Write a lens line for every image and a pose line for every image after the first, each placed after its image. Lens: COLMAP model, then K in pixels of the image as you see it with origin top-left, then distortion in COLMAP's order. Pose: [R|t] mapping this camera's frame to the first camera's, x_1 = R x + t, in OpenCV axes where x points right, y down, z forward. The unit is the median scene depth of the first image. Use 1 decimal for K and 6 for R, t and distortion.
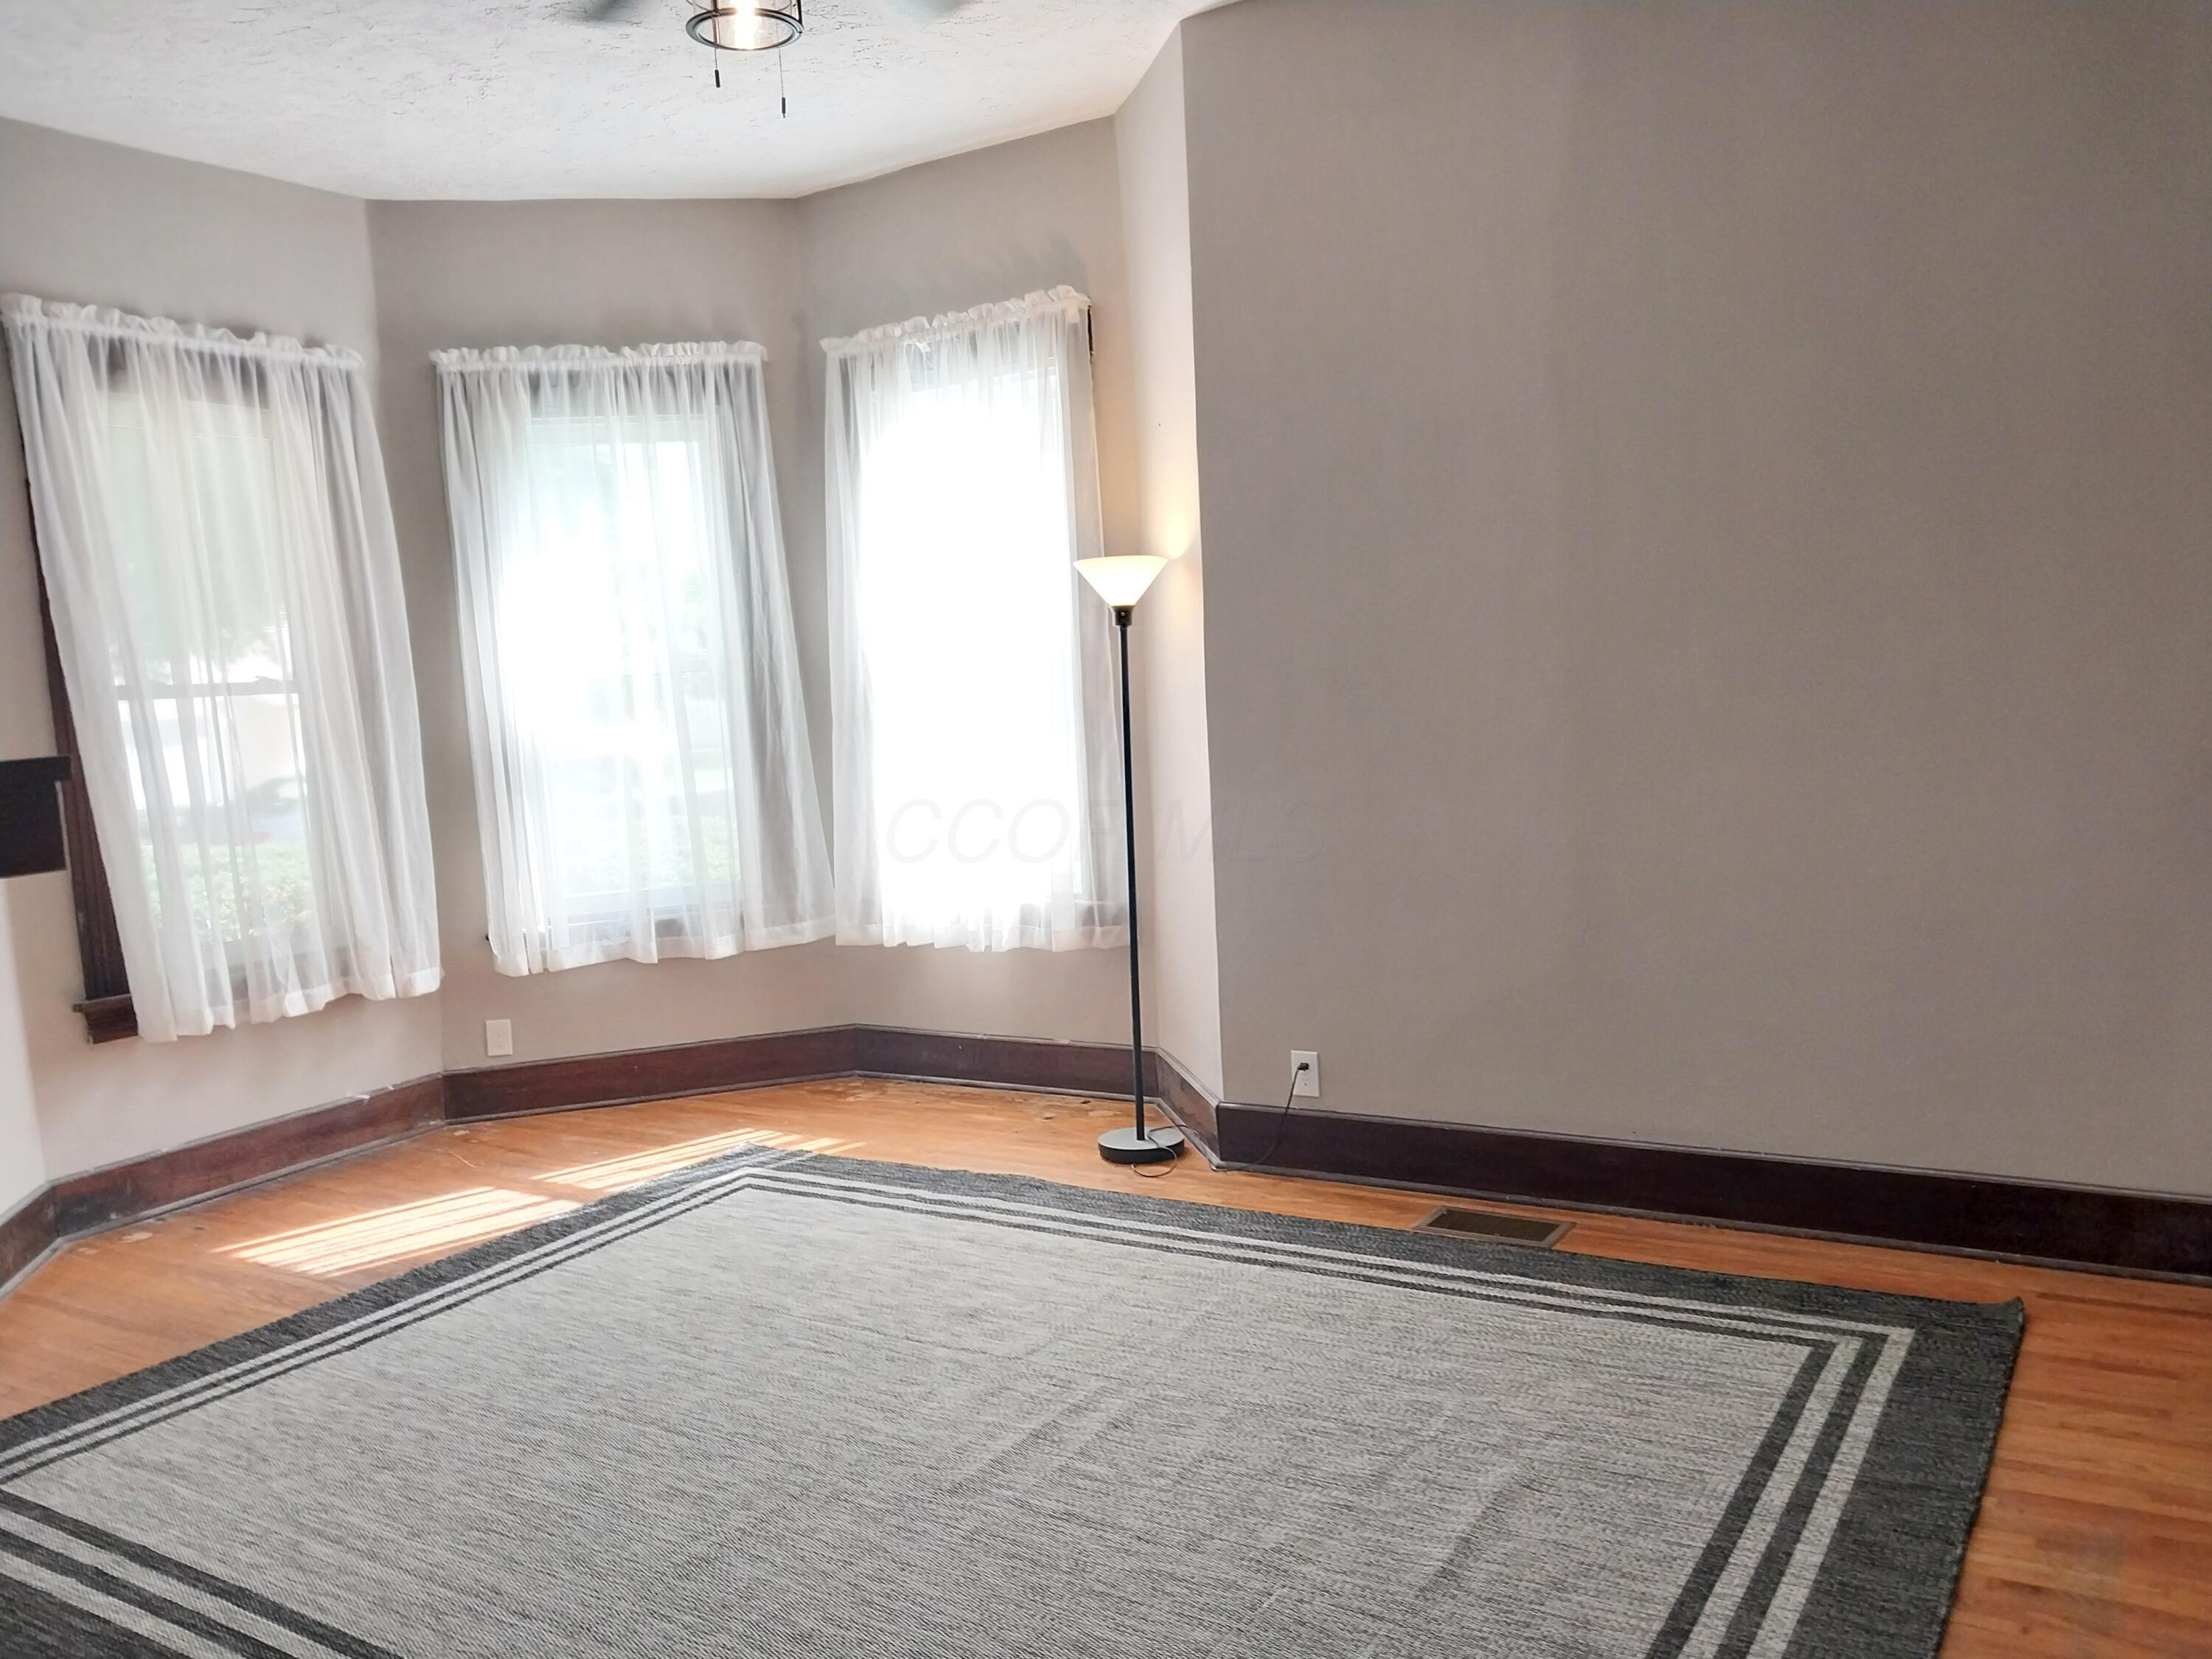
lens RADIAL K [[1734.8, 0, 1114.6], [0, 1734.8, 829.6], [0, 0, 1]] dist [0.088831, -0.150861]
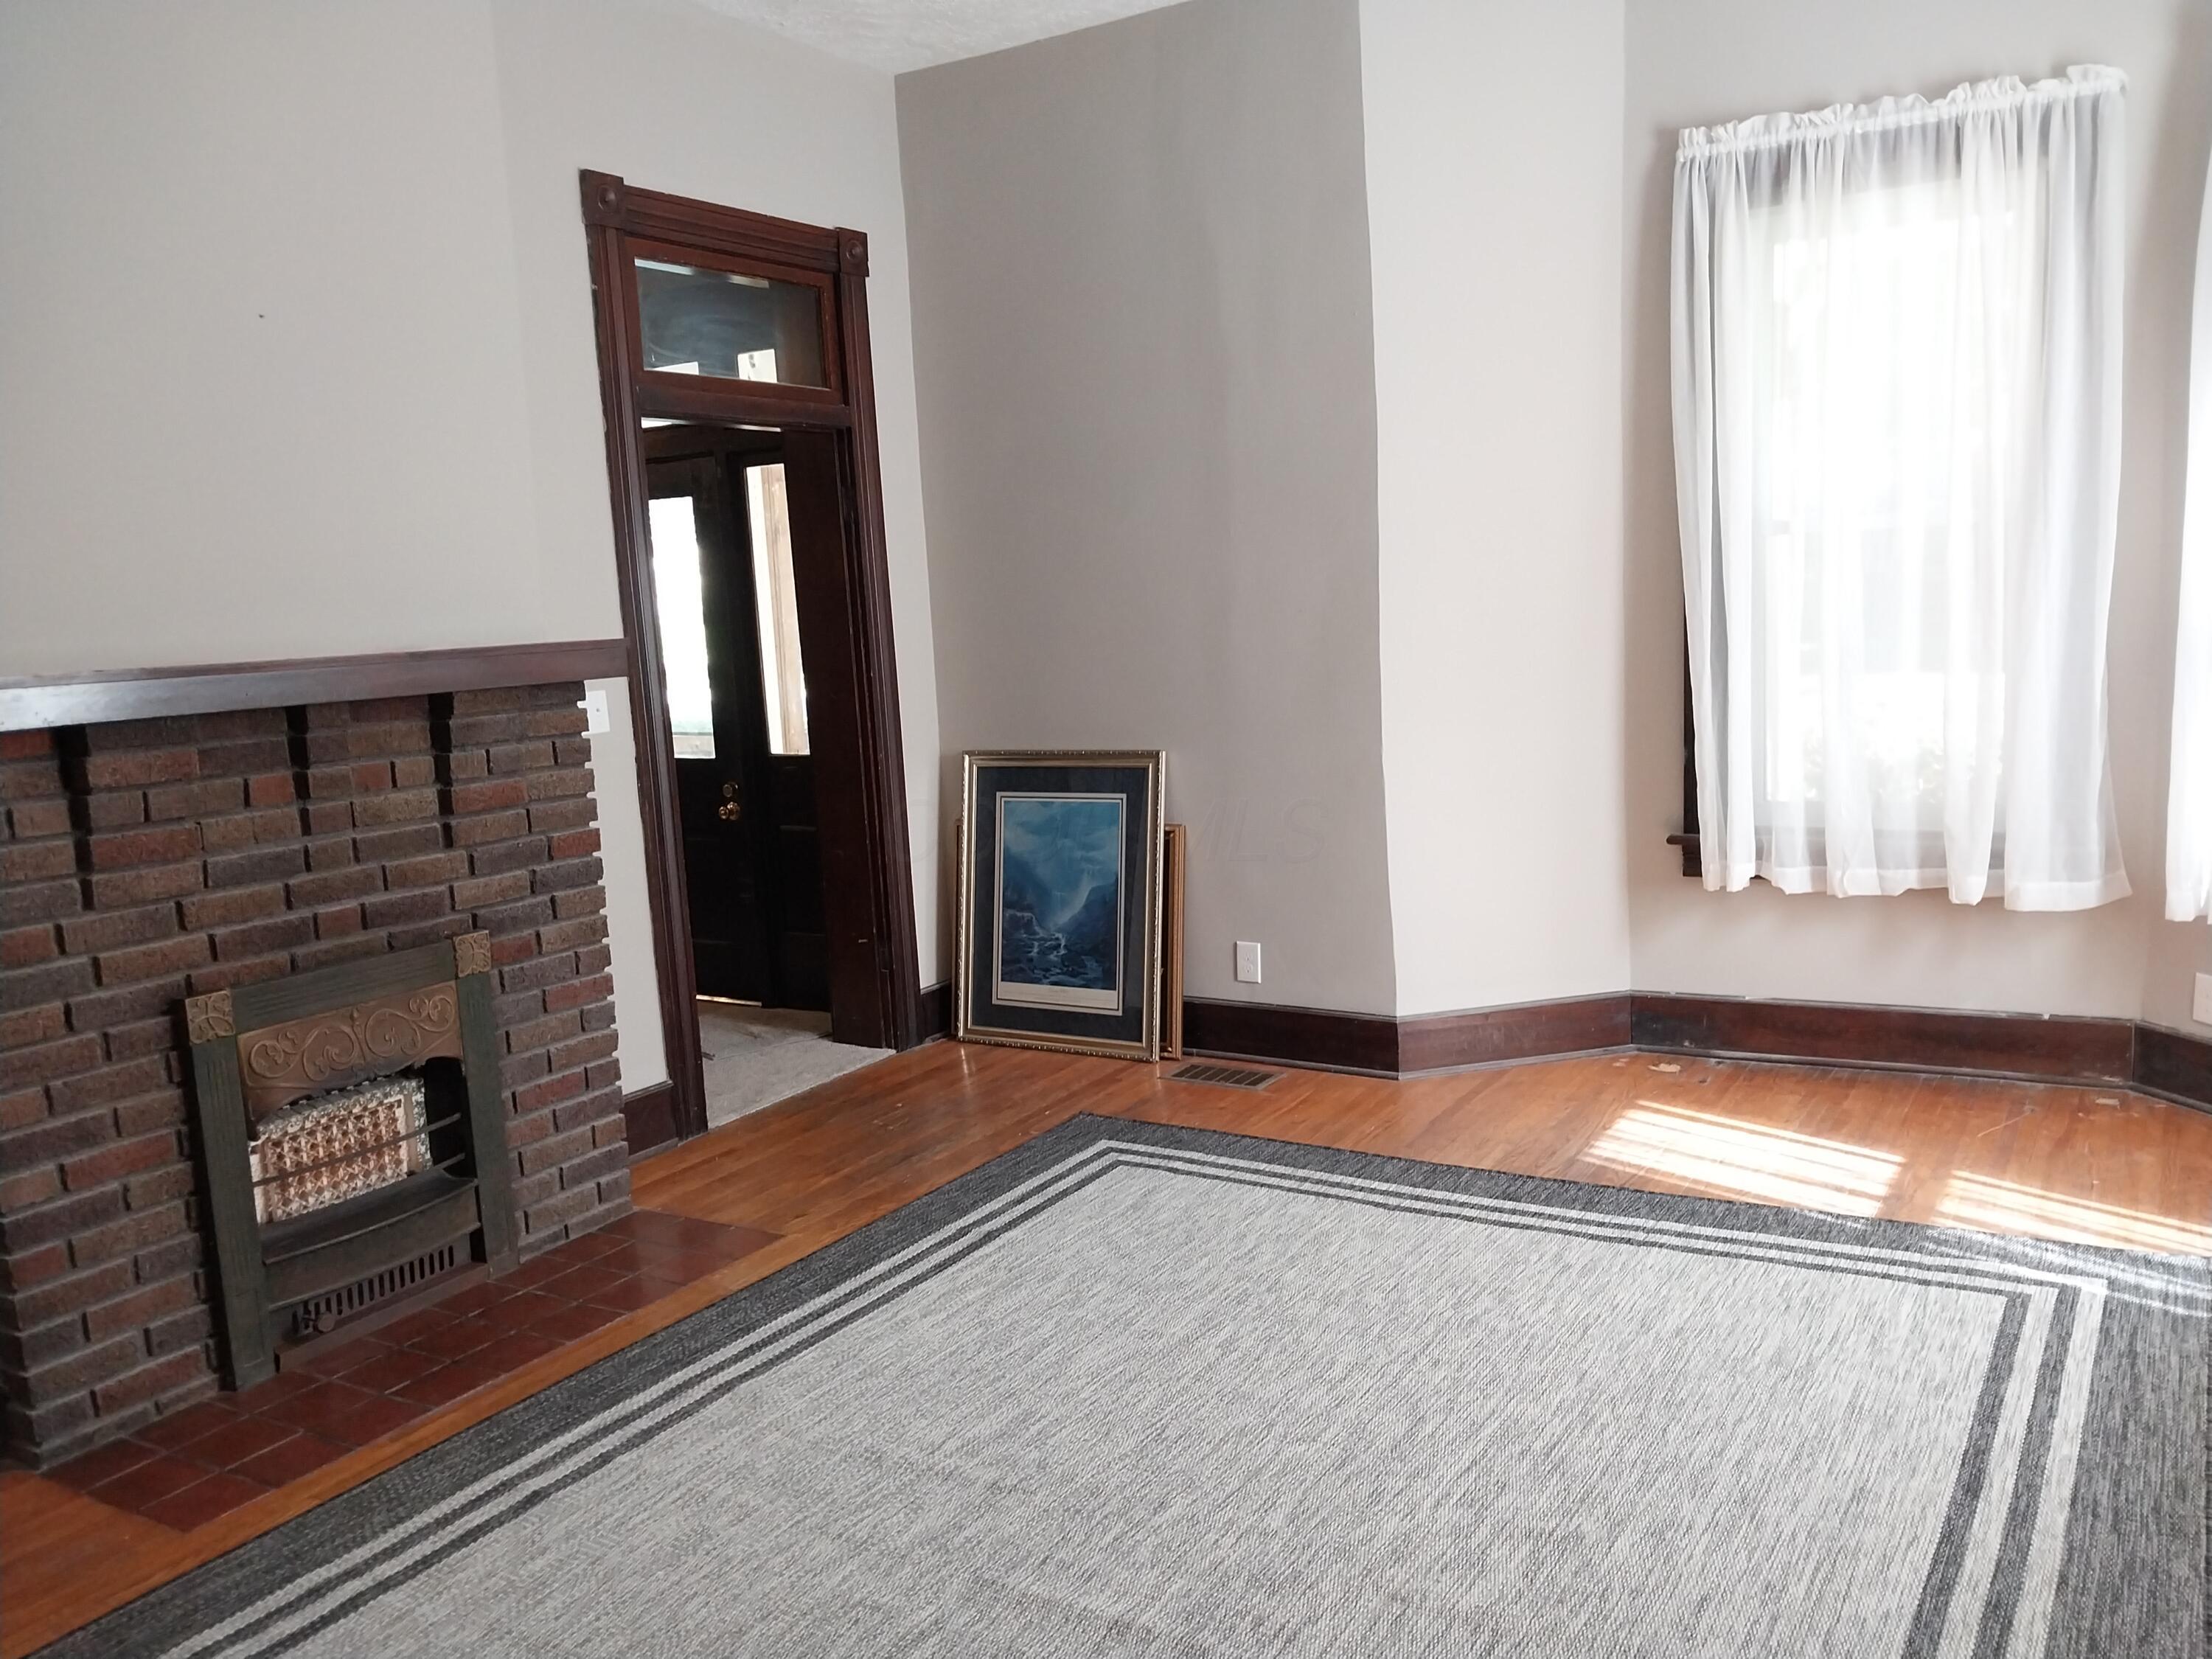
lens RADIAL K [[1734.8, 0, 1114.6], [0, 1734.8, 829.6], [0, 0, 1]] dist [0.088831, -0.150861]
pose [[0.005088, 0.188161, -0.982125, 0.436013], [-0.032018, 0.981665, 0.187907, -0.090740], [0.999474, 0.030489, 0.011020, 0.676050]]
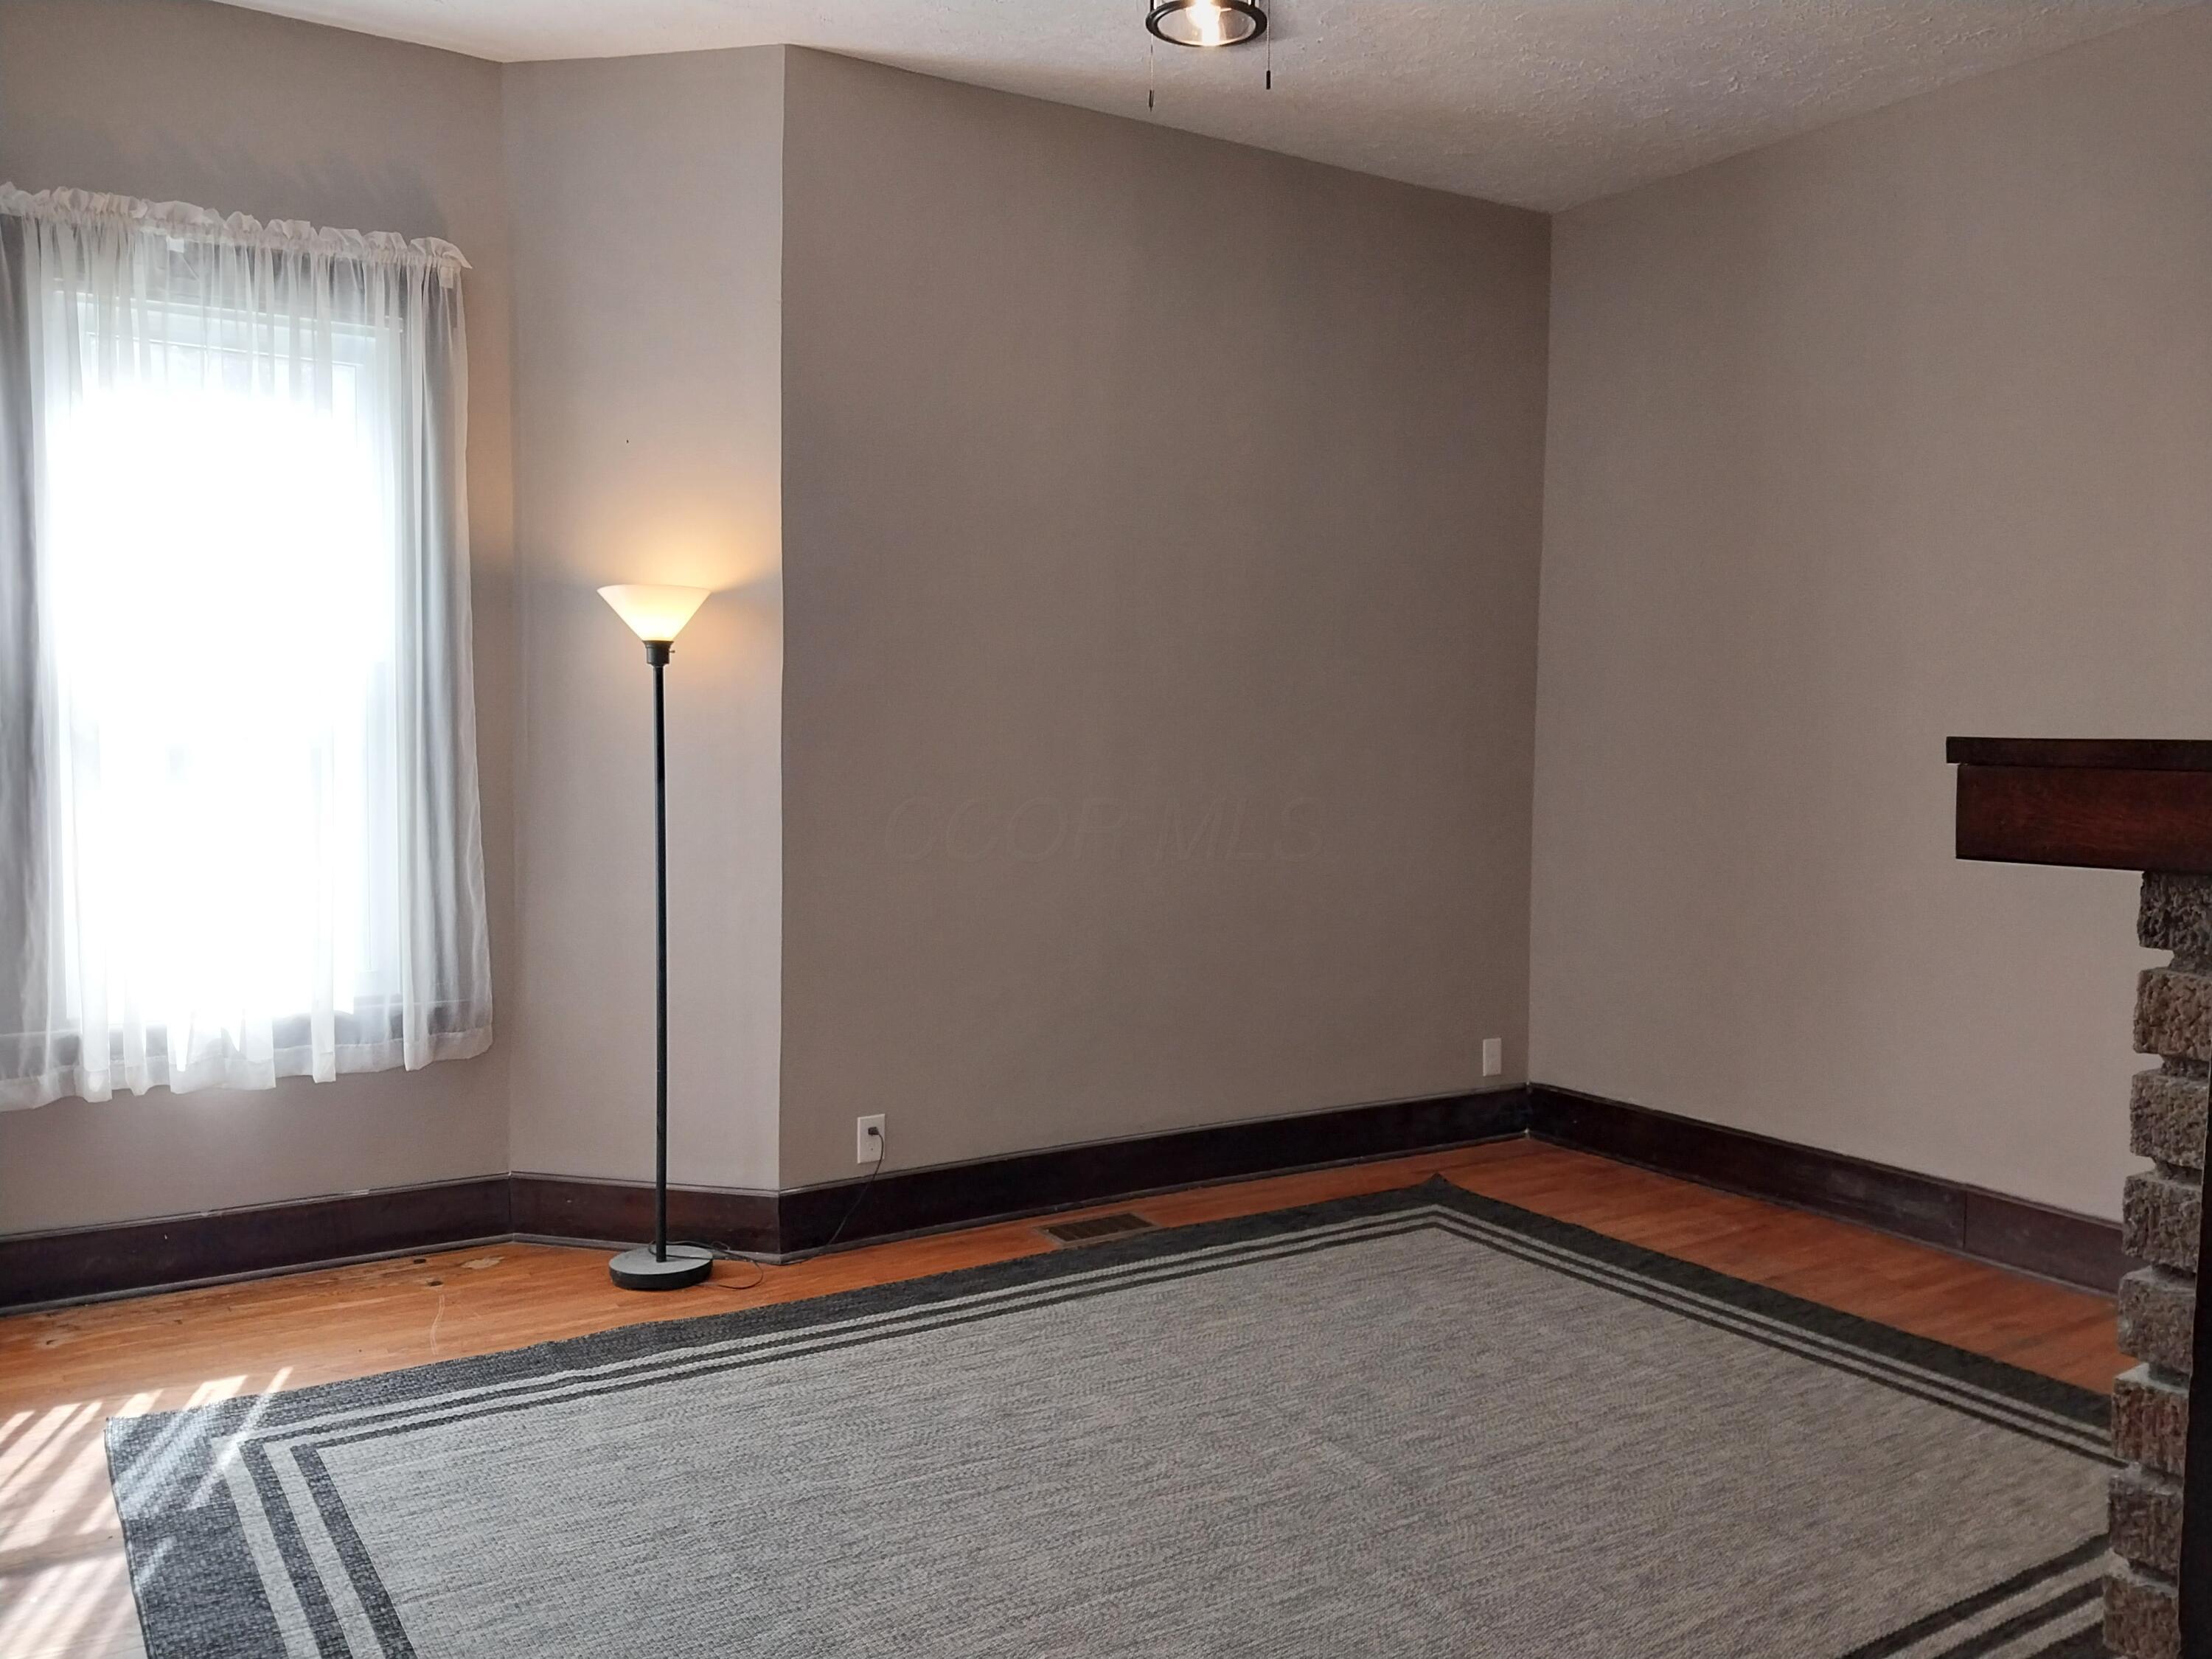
lens RADIAL K [[1734.8, 0, 1114.6], [0, 1734.8, 829.6], [0, 0, 1]] dist [0.088831, -0.150861]
pose [[0.430141, 0.011539, 0.902688, -0.719702], [0.051717, 0.997961, -0.037401, 0.010706], [-0.901279, 0.062772, 0.428668, 0.444143]]
